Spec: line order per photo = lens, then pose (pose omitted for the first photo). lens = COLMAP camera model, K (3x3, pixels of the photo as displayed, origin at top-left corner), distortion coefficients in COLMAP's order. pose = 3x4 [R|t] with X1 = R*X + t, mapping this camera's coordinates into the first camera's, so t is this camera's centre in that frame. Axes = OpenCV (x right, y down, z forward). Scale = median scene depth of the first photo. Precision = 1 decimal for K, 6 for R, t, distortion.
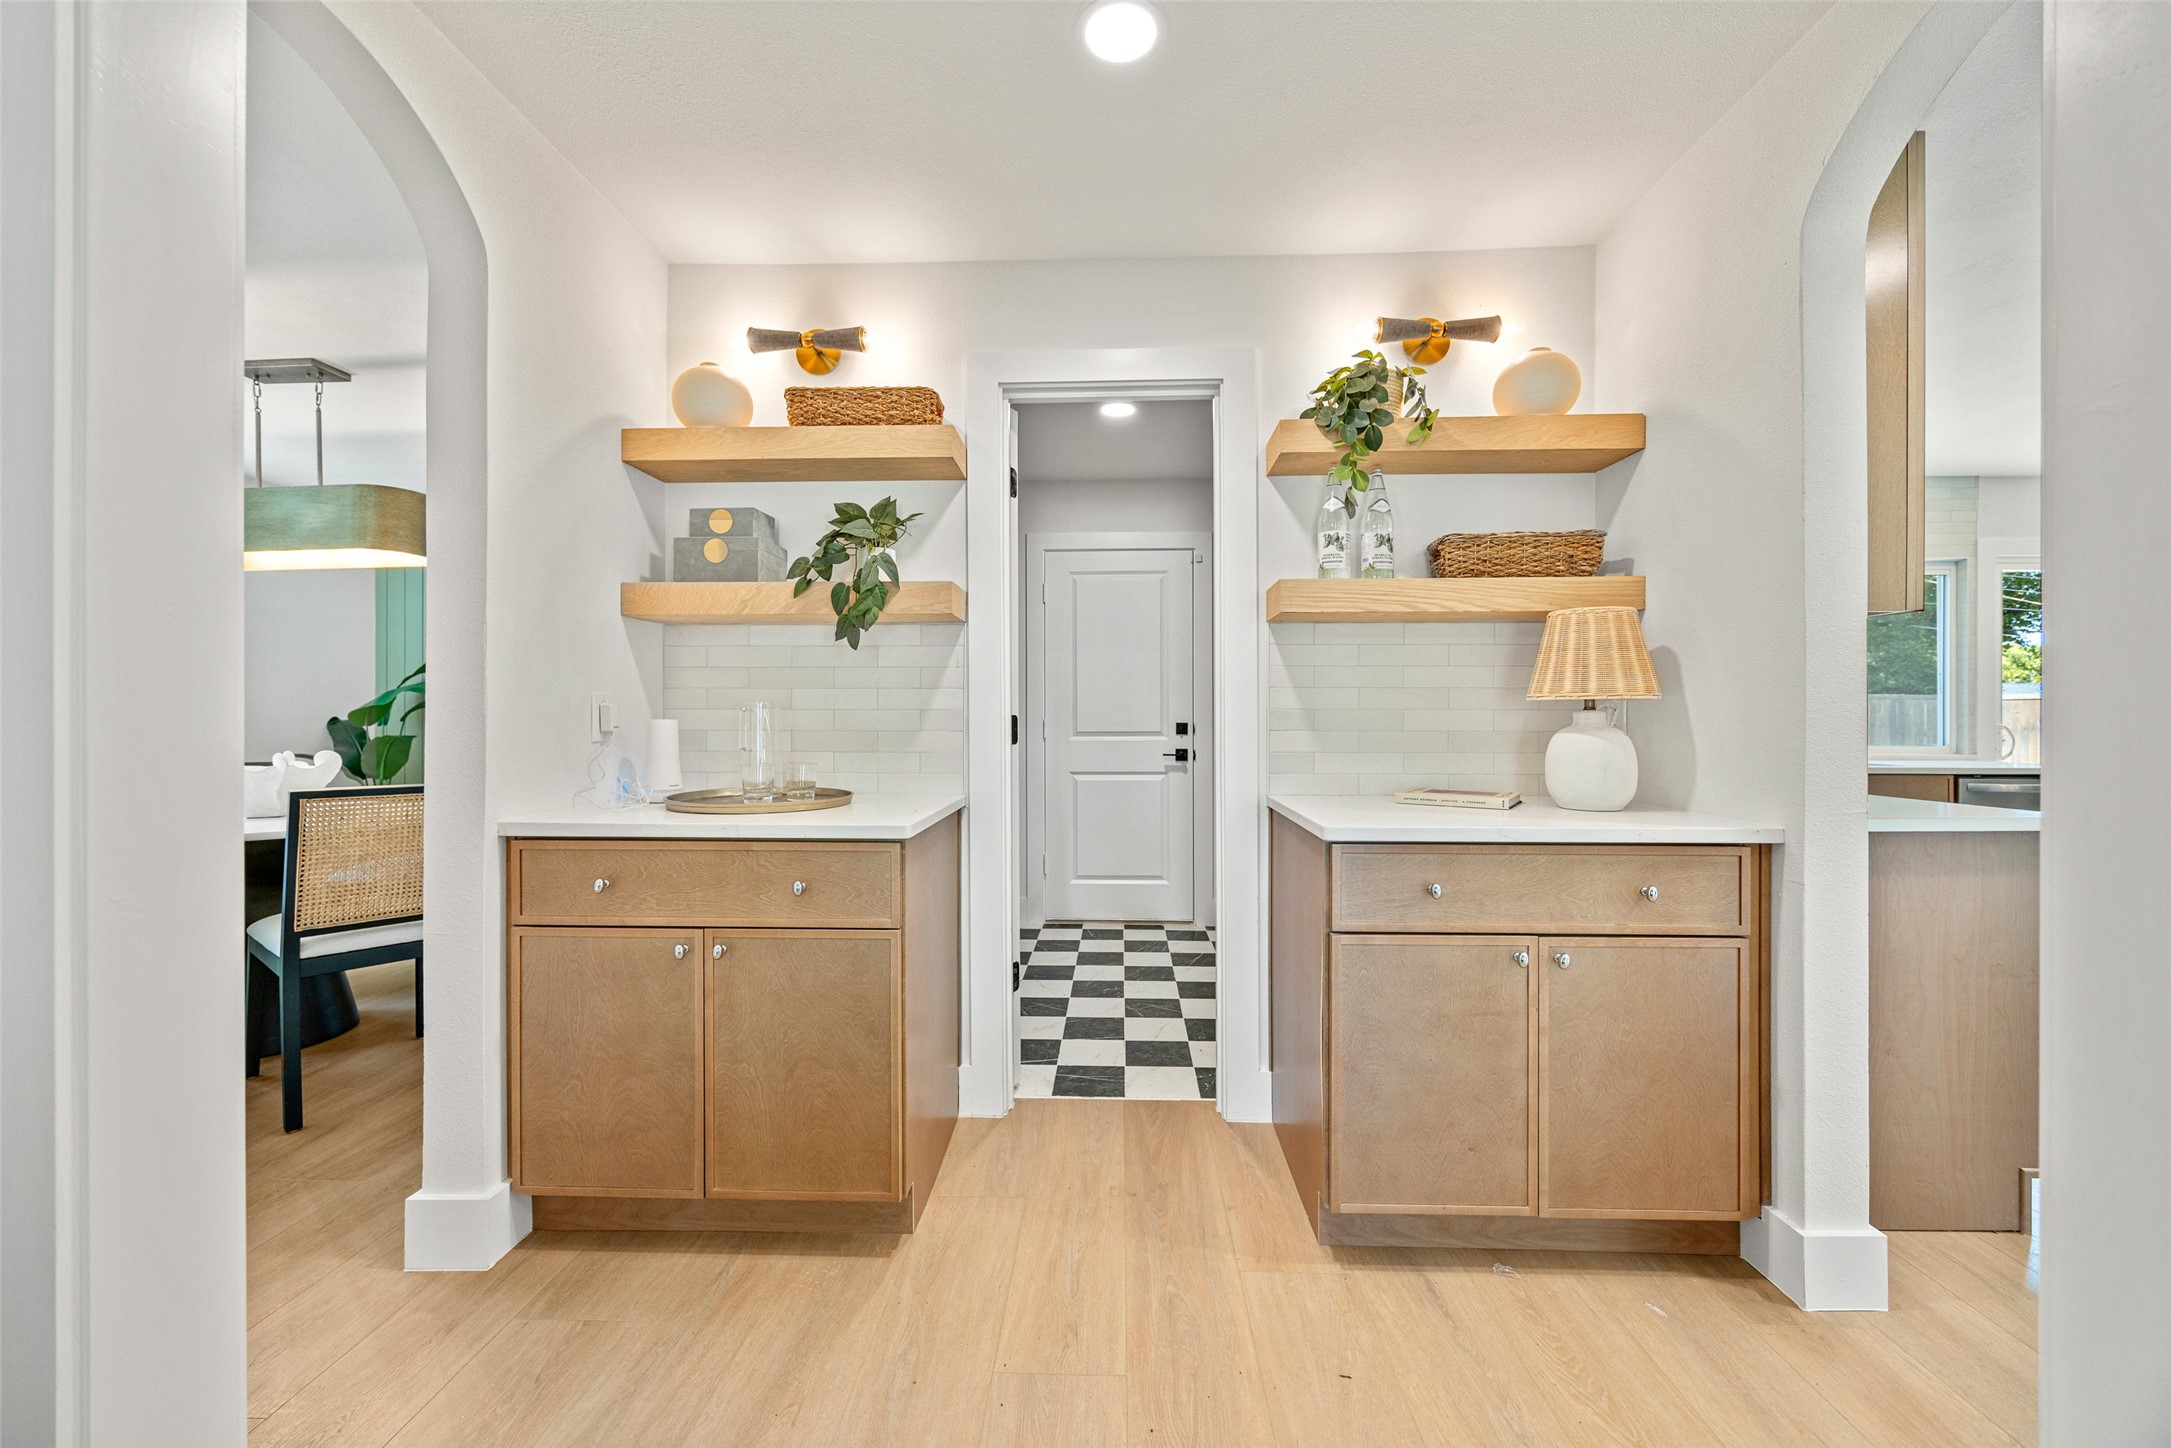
lens RADIAL K [[836.8, 0, 1084.6], [0, 836.8, 726.3], [0, 0, 1]] dist [0.002631, 0.000161]
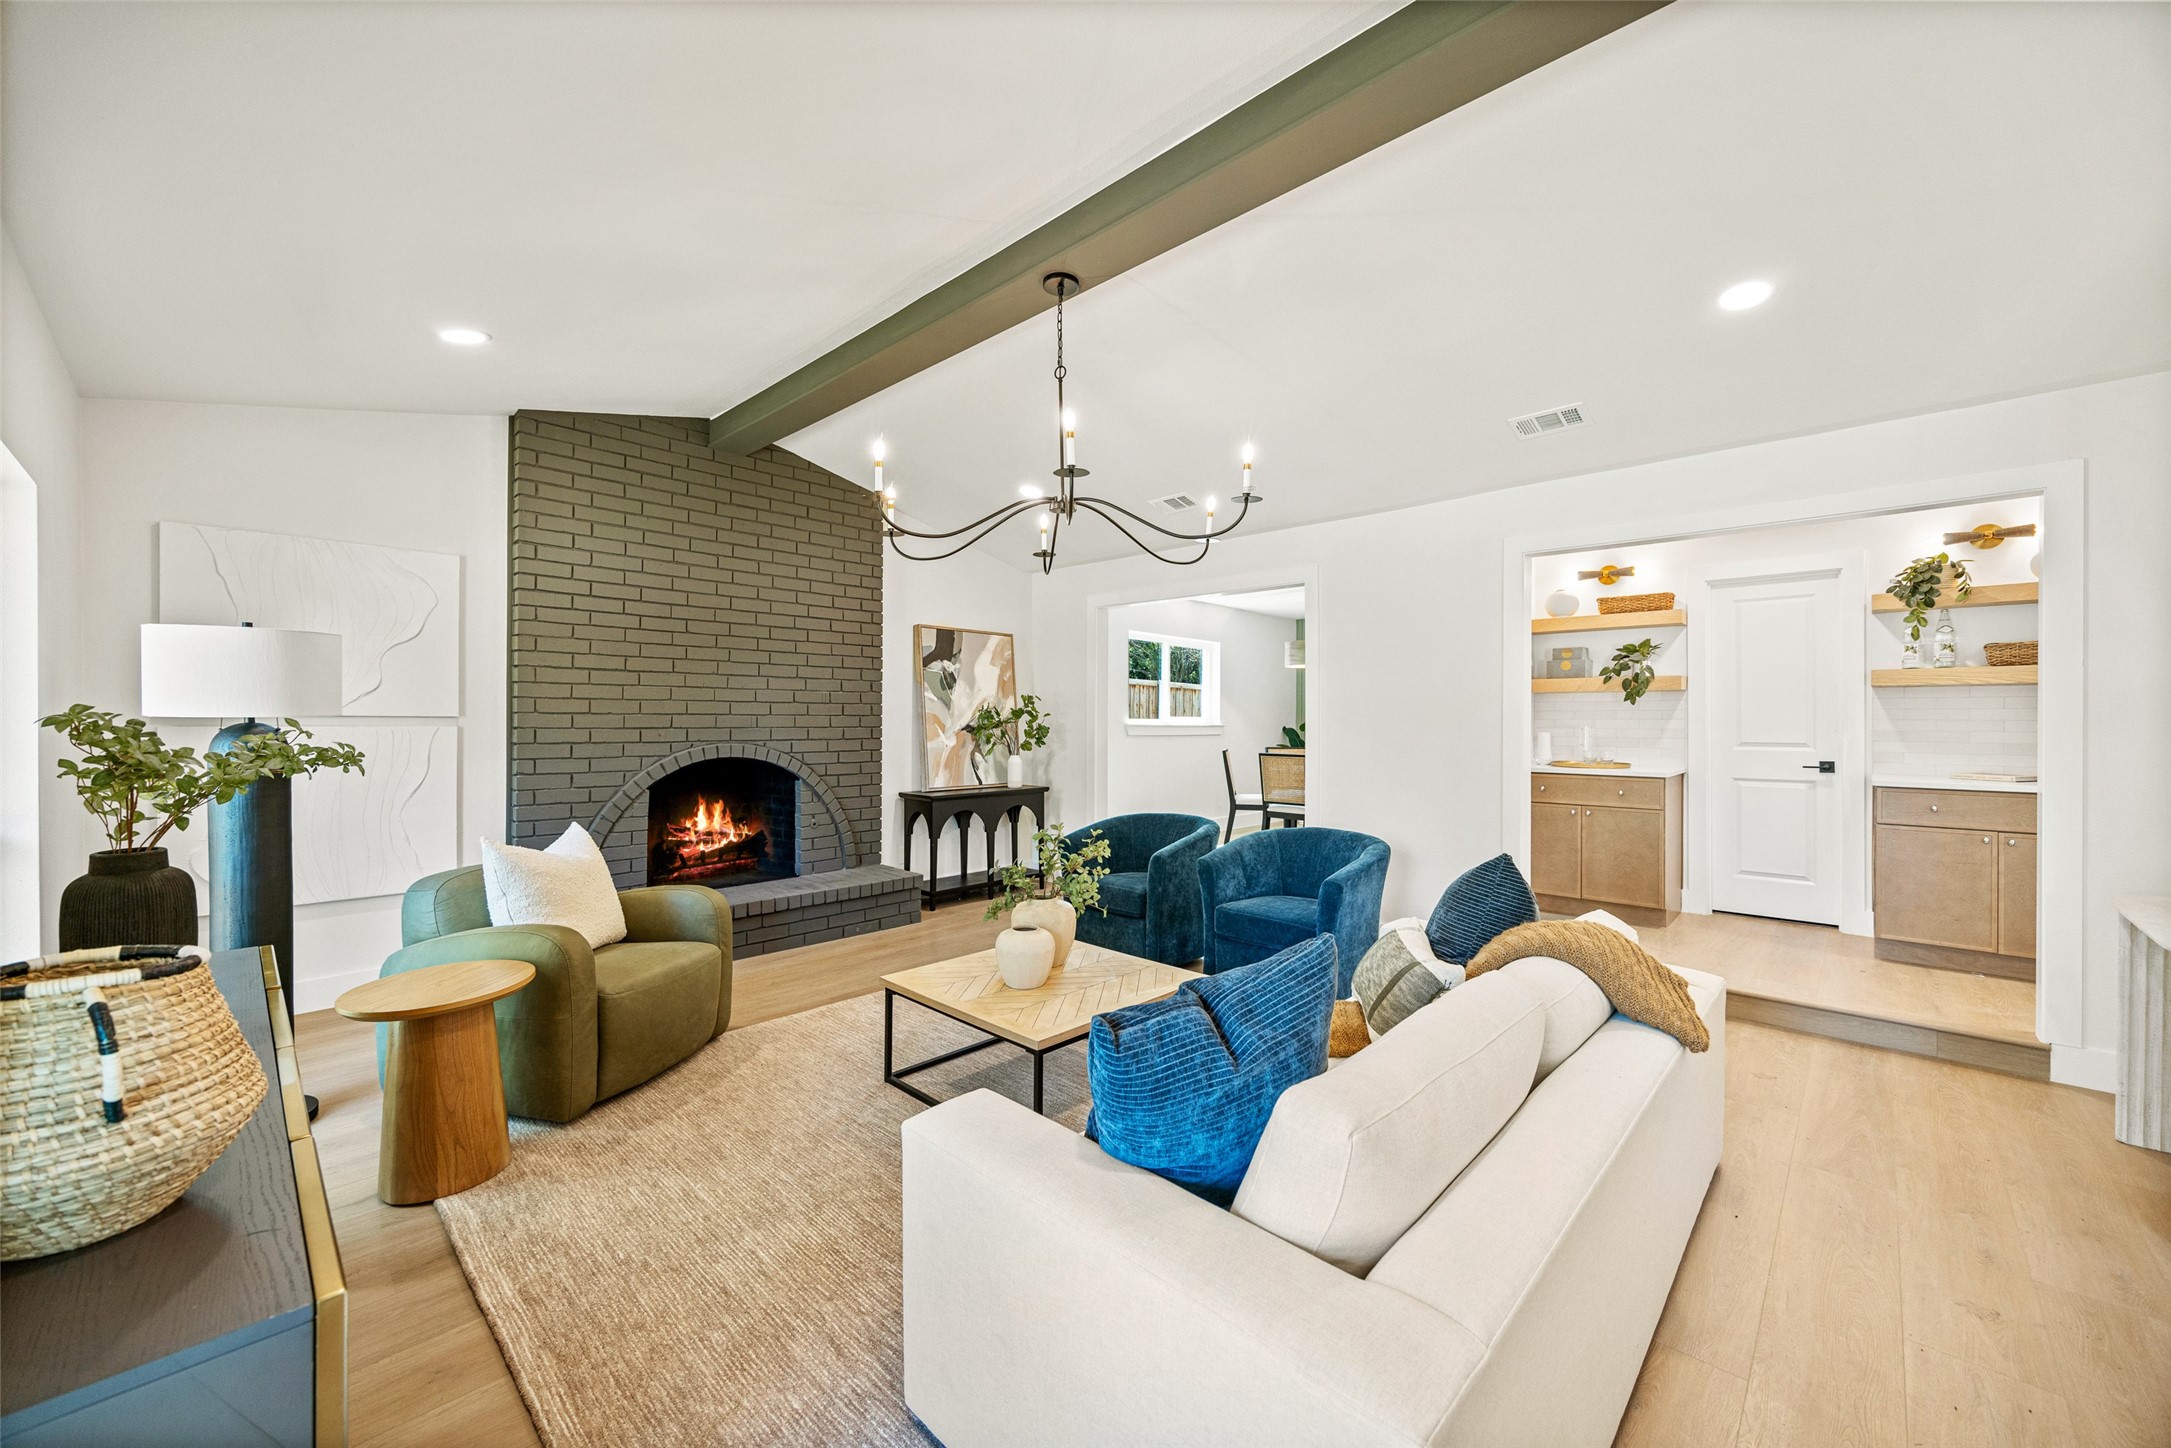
lens RADIAL K [[818.7, 0, 1082.6], [0, 818.7, 717.6], [0, 0, 1]] dist [-0.002344, -0.000171]
pose [[0.740177, -0.000116, -0.672412, 0.139254], [-0.001497, 0.999997, -0.001820, -0.046023], [0.672410, 0.002354, 0.740175, -1.804483]]
